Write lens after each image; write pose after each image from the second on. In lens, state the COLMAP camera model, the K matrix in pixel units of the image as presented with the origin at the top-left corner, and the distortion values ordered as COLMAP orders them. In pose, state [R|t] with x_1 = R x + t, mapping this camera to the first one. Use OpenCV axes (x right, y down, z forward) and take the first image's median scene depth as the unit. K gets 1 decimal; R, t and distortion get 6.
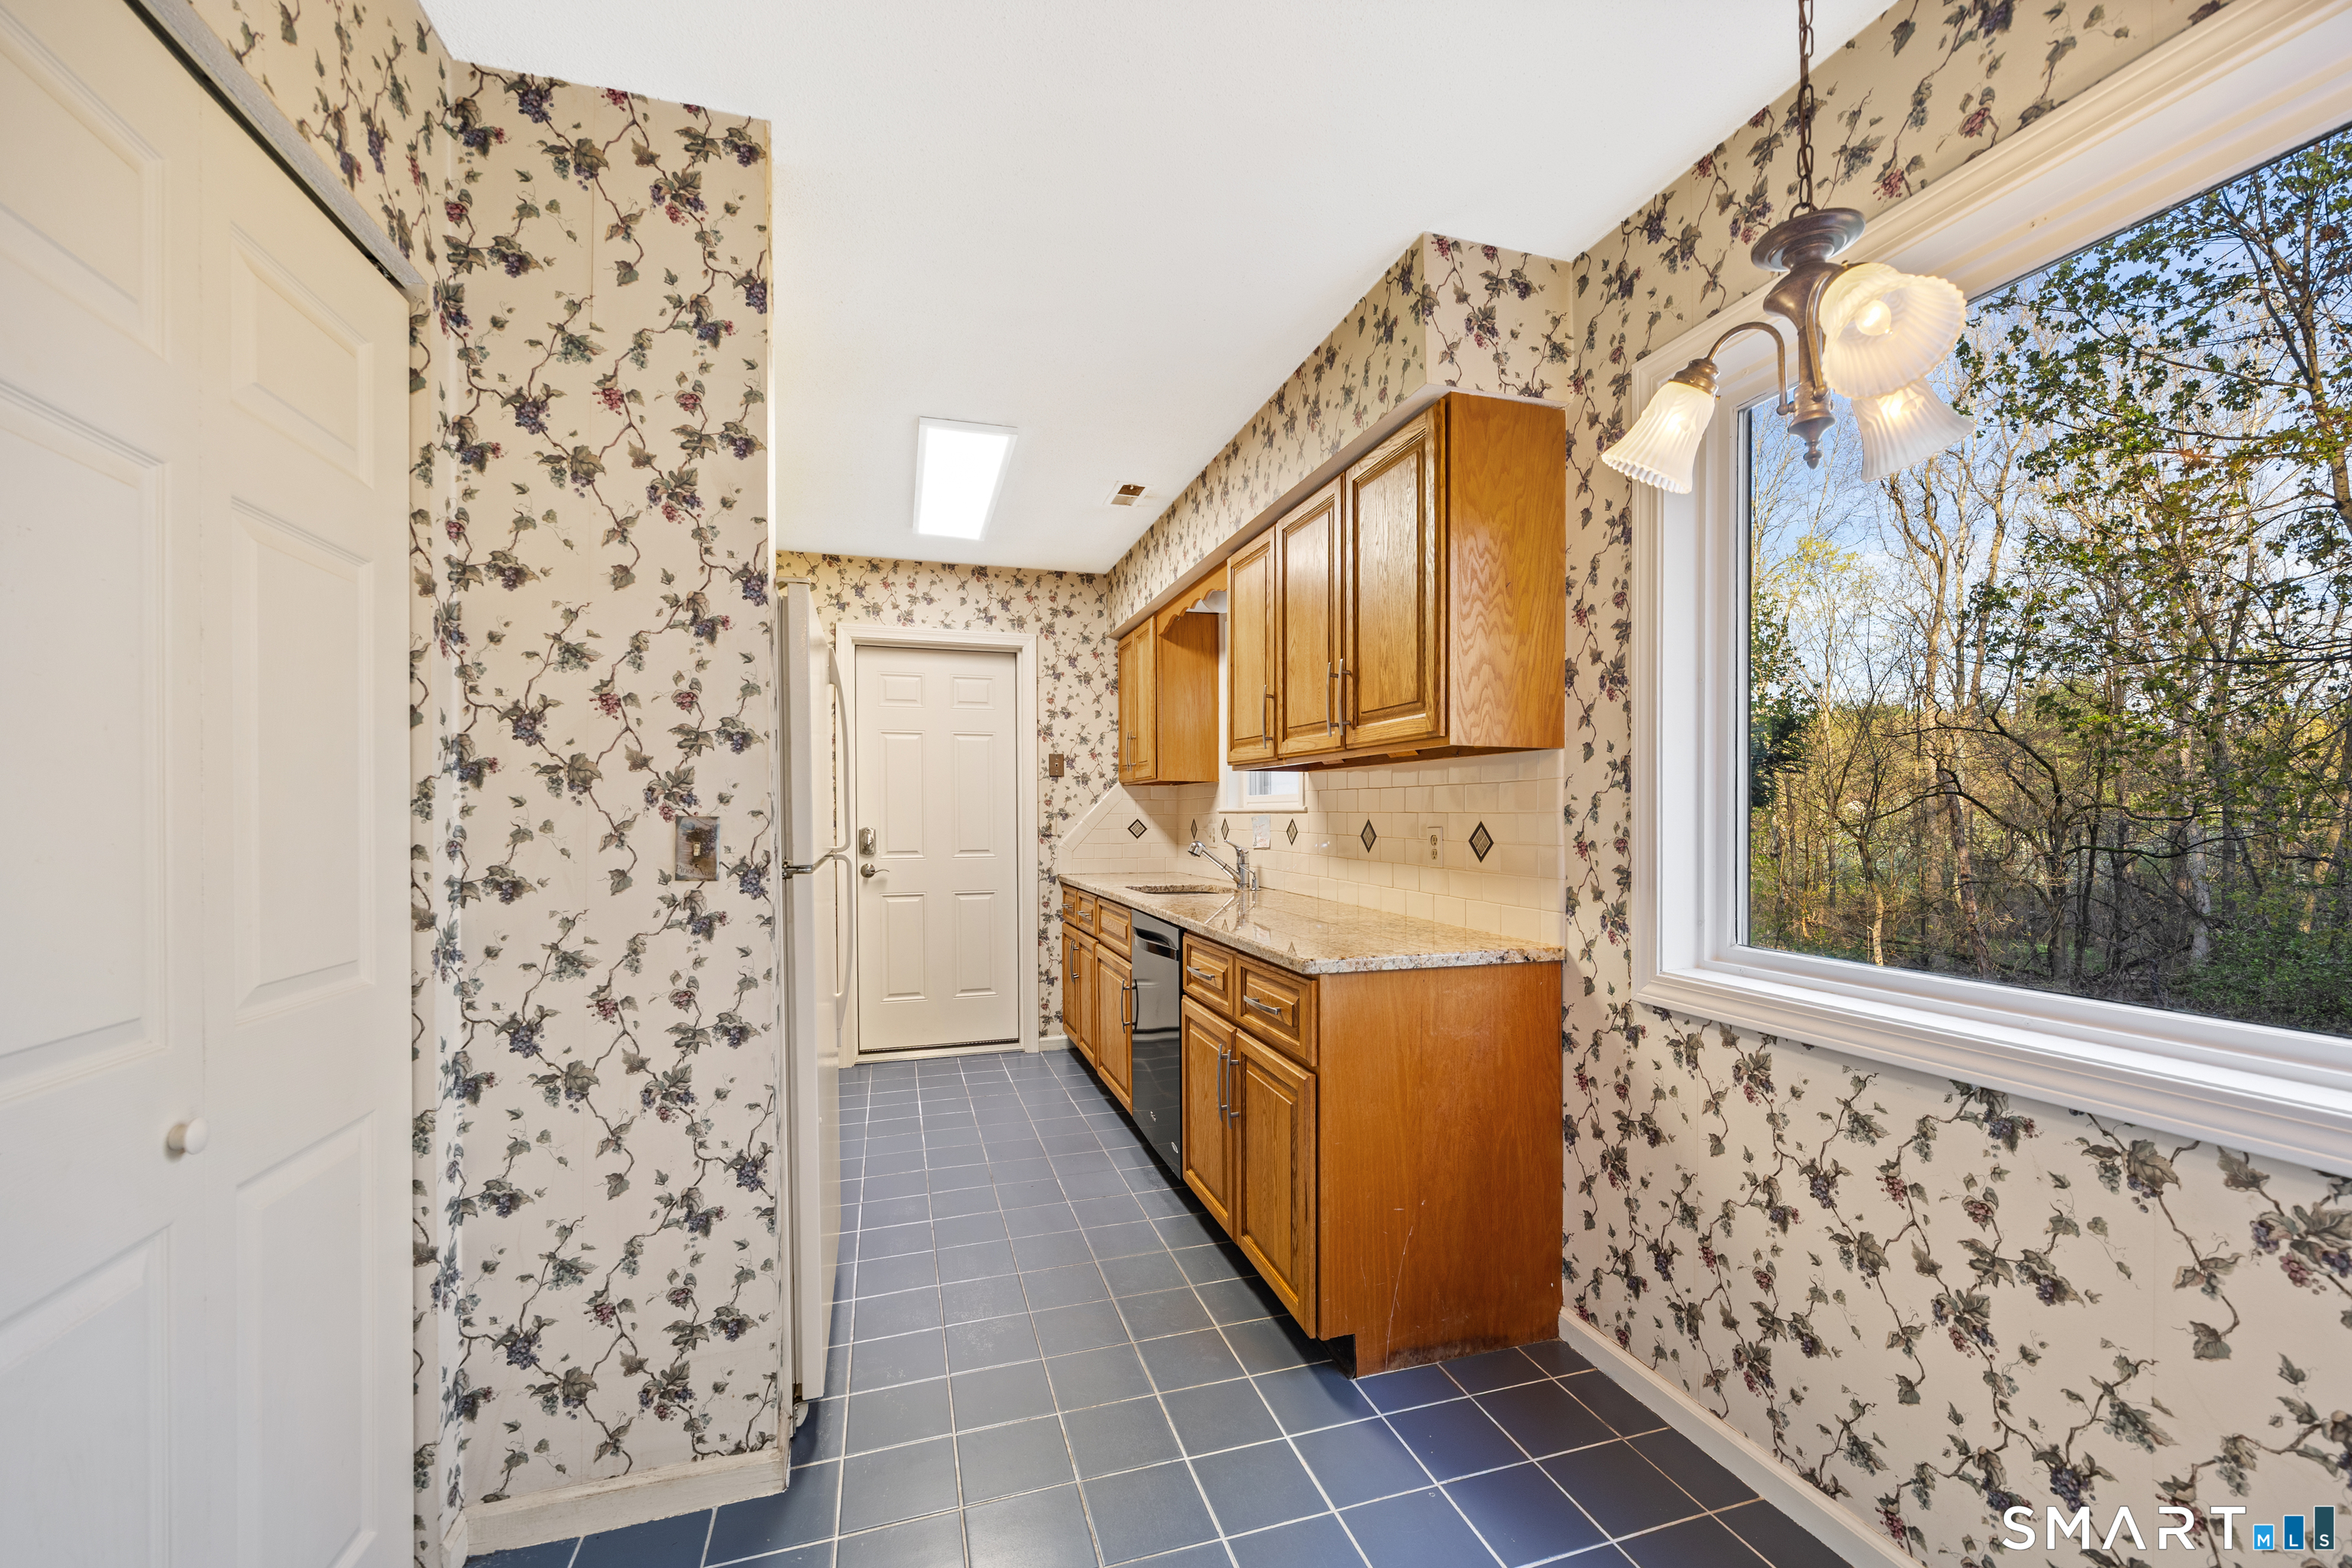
lens RADIAL K [[953.6, 0, 1183.8], [0, 953.6, 809.5], [0, 0, 1]] dist [-0.002085, 0.000046]
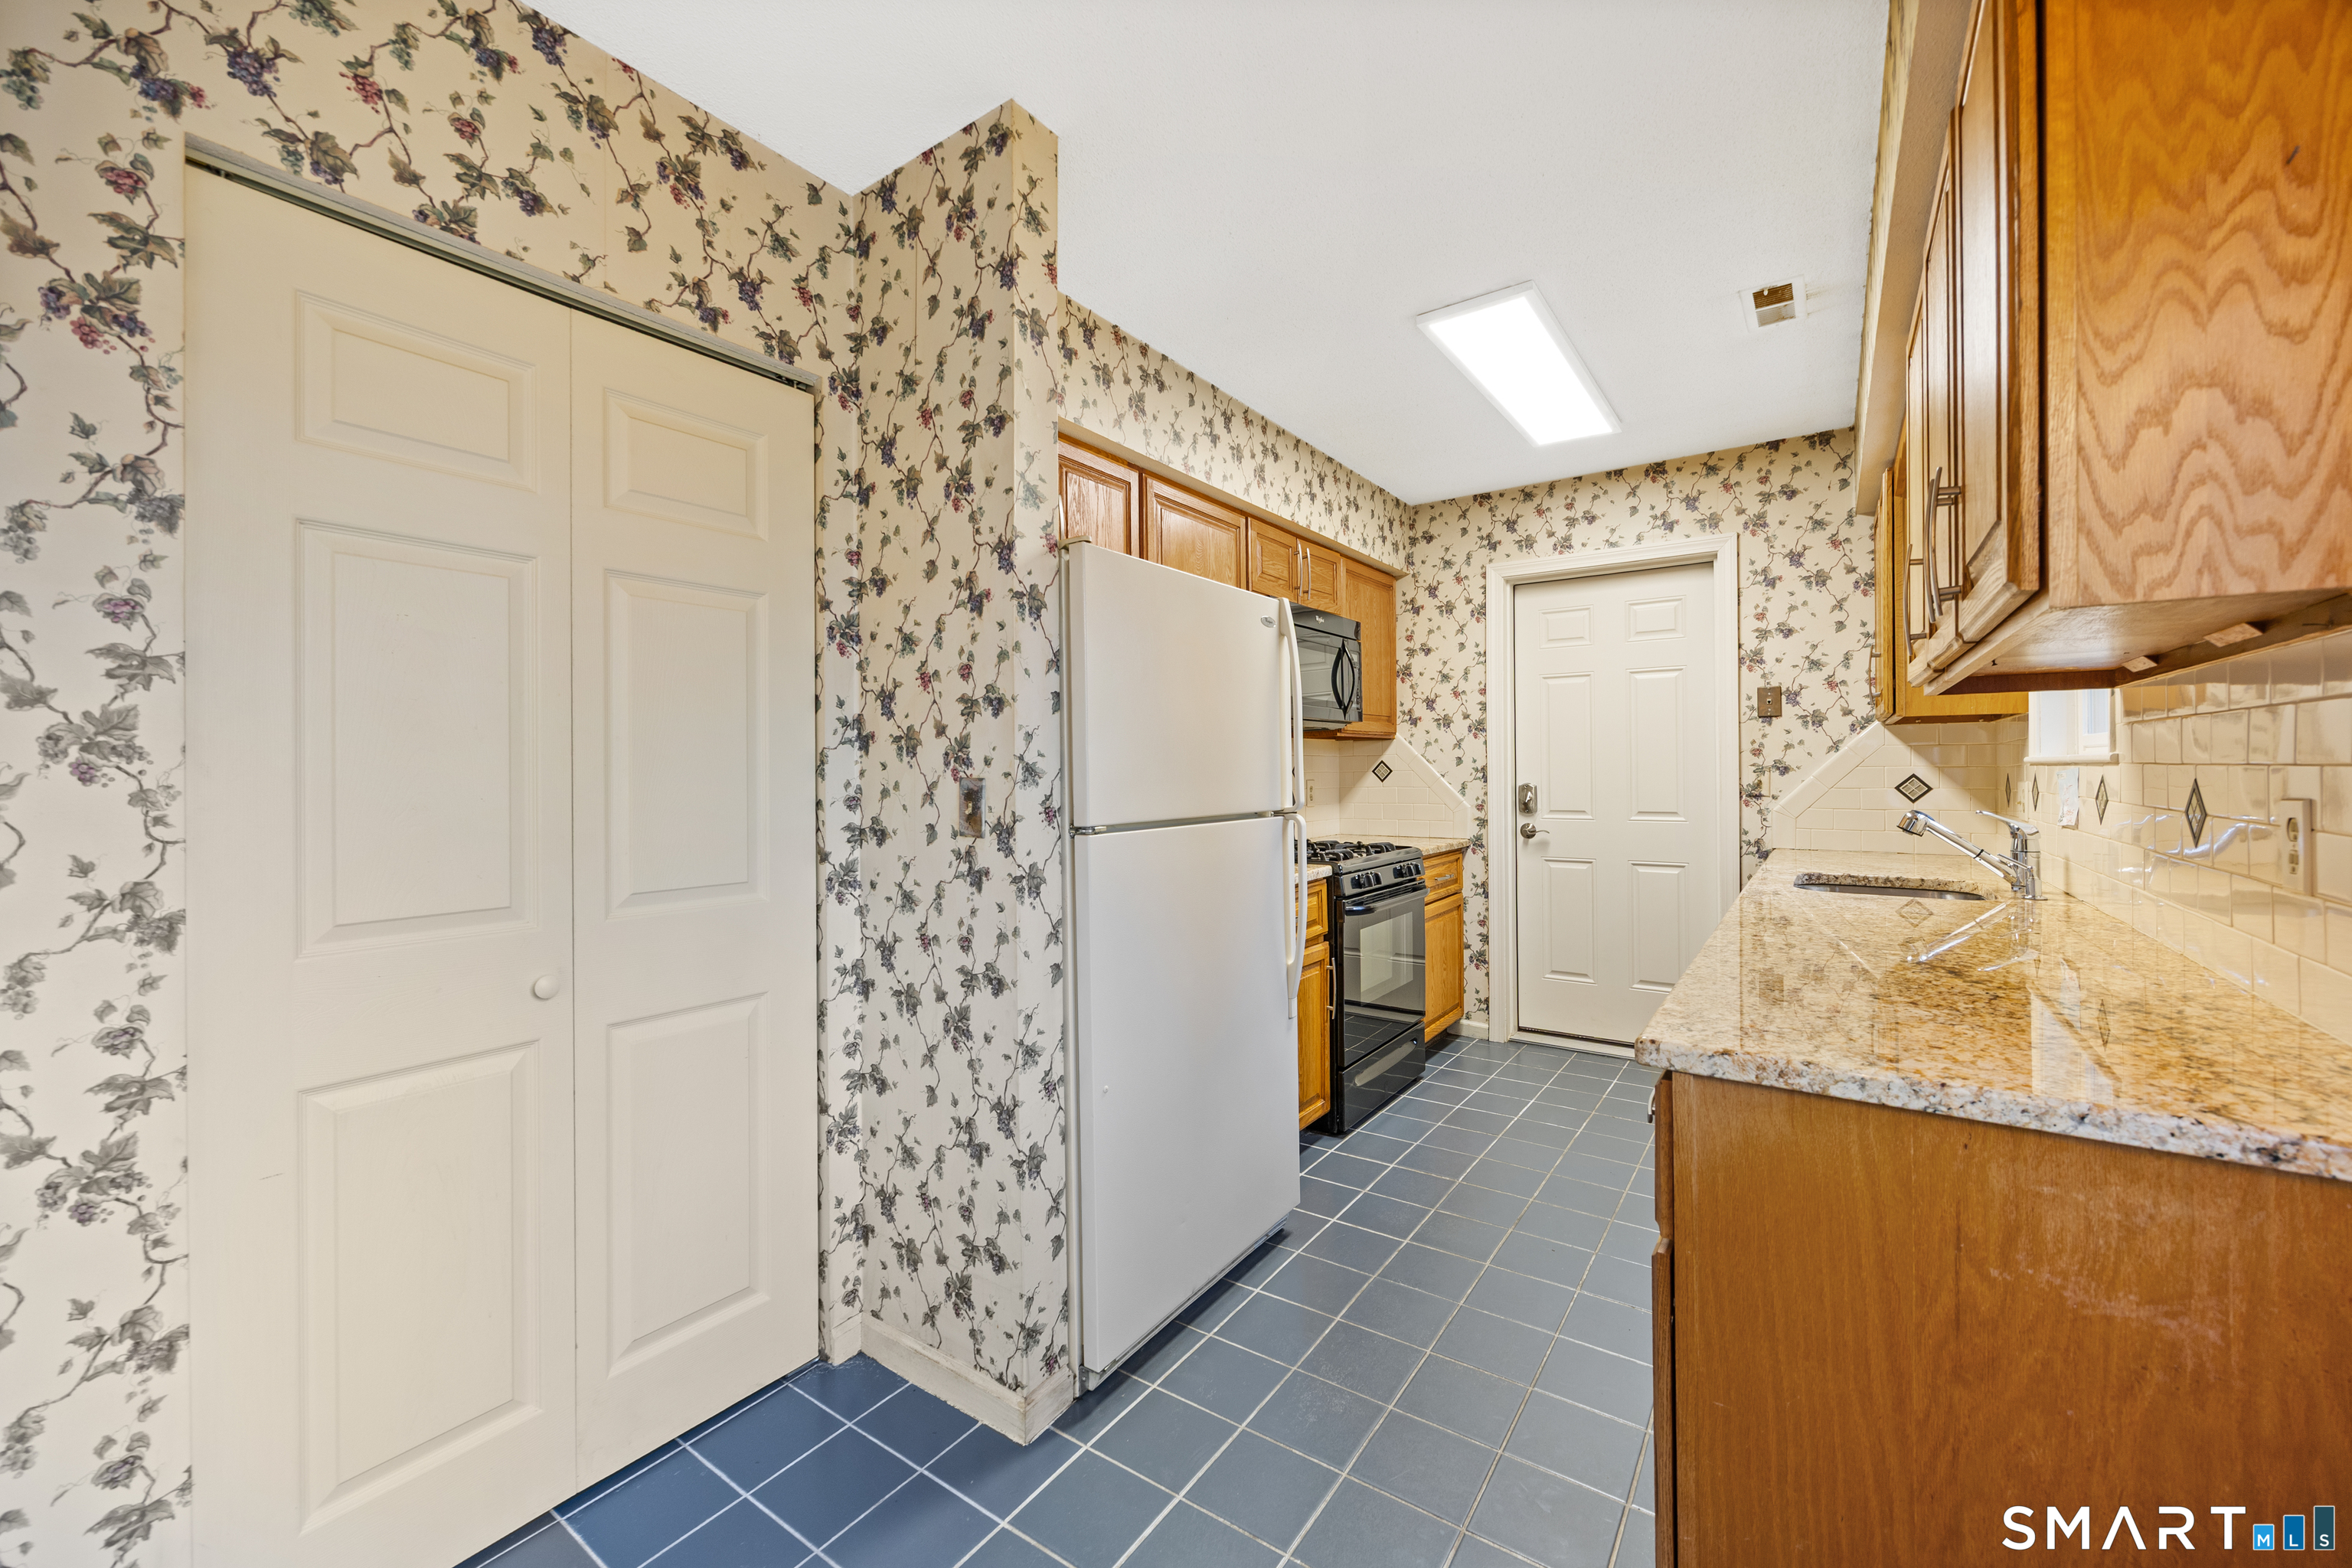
lens RADIAL K [[920.6, 0, 1176.7], [0, 920.6, 767.2], [0, 0, 1]] dist [-0.003679, 0.000296]
pose [[0.596256, -0.006252, -0.802770, 0.244773], [0.011311, 0.999936, 0.000614, -0.001460], [0.802715, -0.009446, 0.596289, 0.291925]]
